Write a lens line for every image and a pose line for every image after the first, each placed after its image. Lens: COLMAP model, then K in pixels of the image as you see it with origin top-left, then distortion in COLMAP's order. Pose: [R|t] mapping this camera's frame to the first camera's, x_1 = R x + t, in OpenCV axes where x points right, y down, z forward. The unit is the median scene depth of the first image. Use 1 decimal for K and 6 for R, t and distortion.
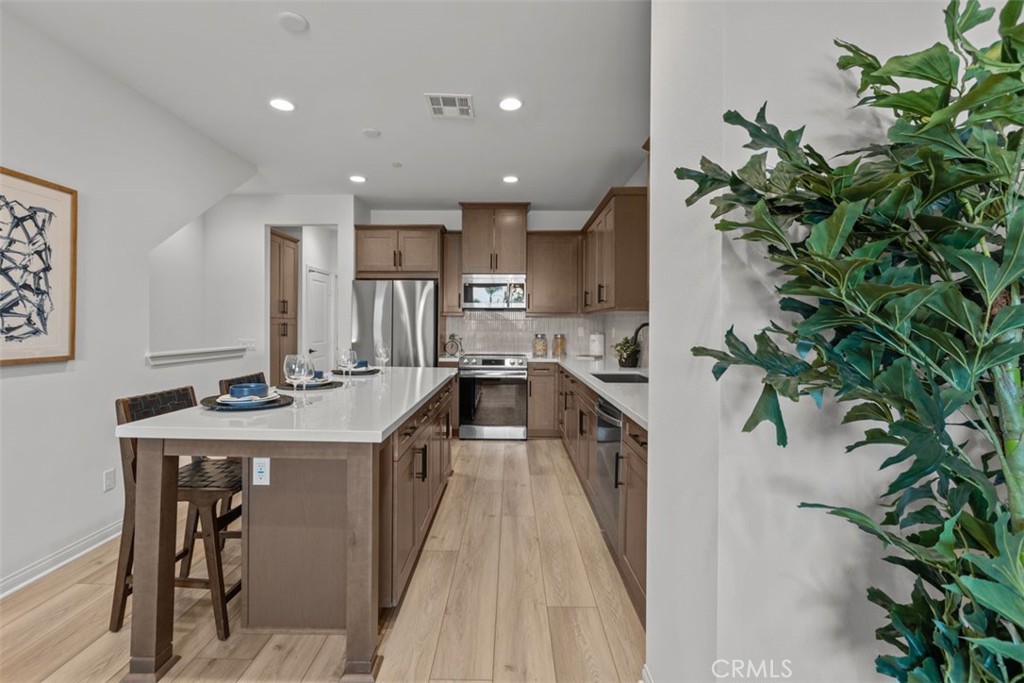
lens RADIAL K [[455.5, 0, 503.0], [0, 455.5, 326.2], [0, 0, 1]] dist [0.004741, -0.002994]
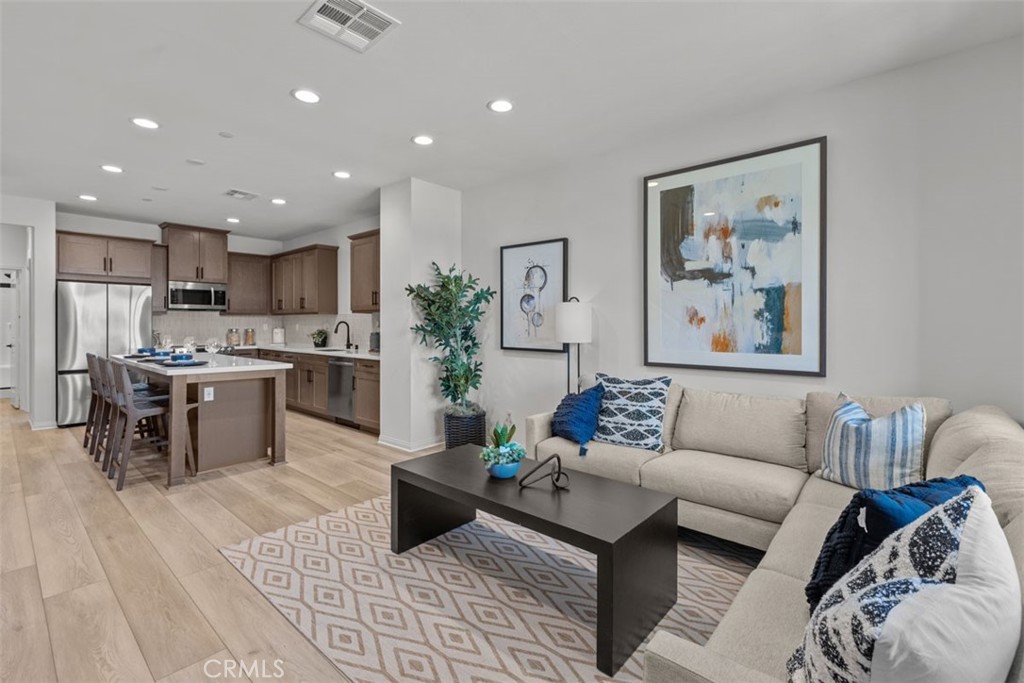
lens RADIAL K [[455.5, 0, 509.1], [0, 455.5, 331.9], [0, 0, 1]] dist [0.004741, -0.002994]
pose [[0.641874, -0.018090, 0.766597, -0.560230], [0.002218, 0.999761, 0.021735, -0.002310], [-0.766807, -0.012251, 0.641761, -0.618877]]
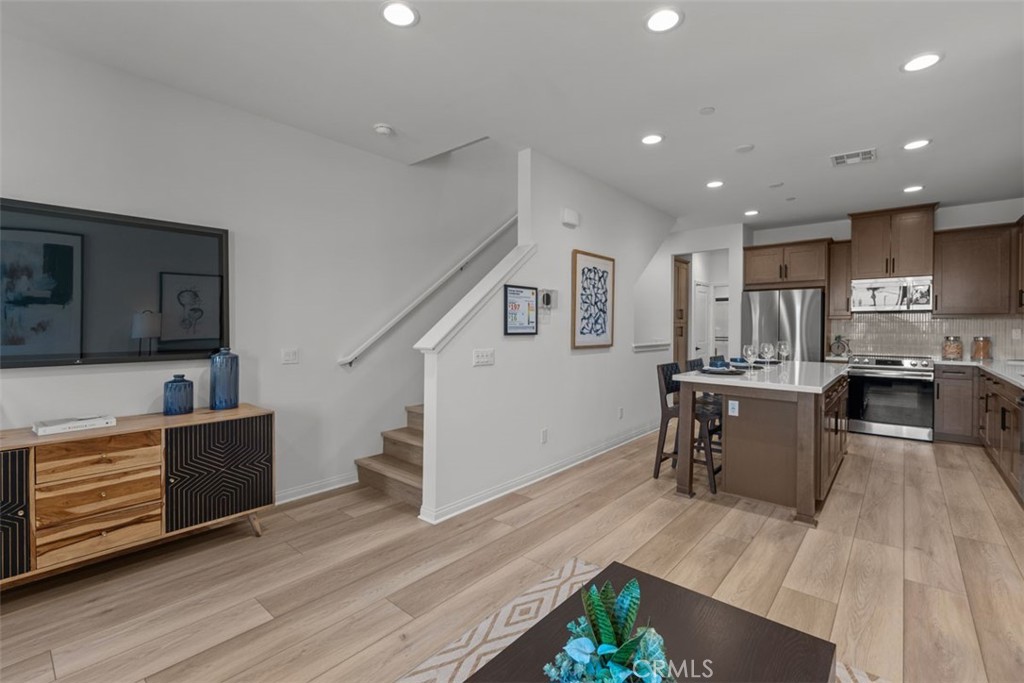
lens RADIAL K [[455.5, 0, 503.3], [0, 455.5, 332.9], [0, 0, 1]] dist [0.004741, -0.002994]
pose [[0.762868, 0.002849, -0.646548, -0.024584], [0.002344, 0.999972, 0.007171, 0.000887], [0.646550, -0.006986, 0.762840, -0.445864]]
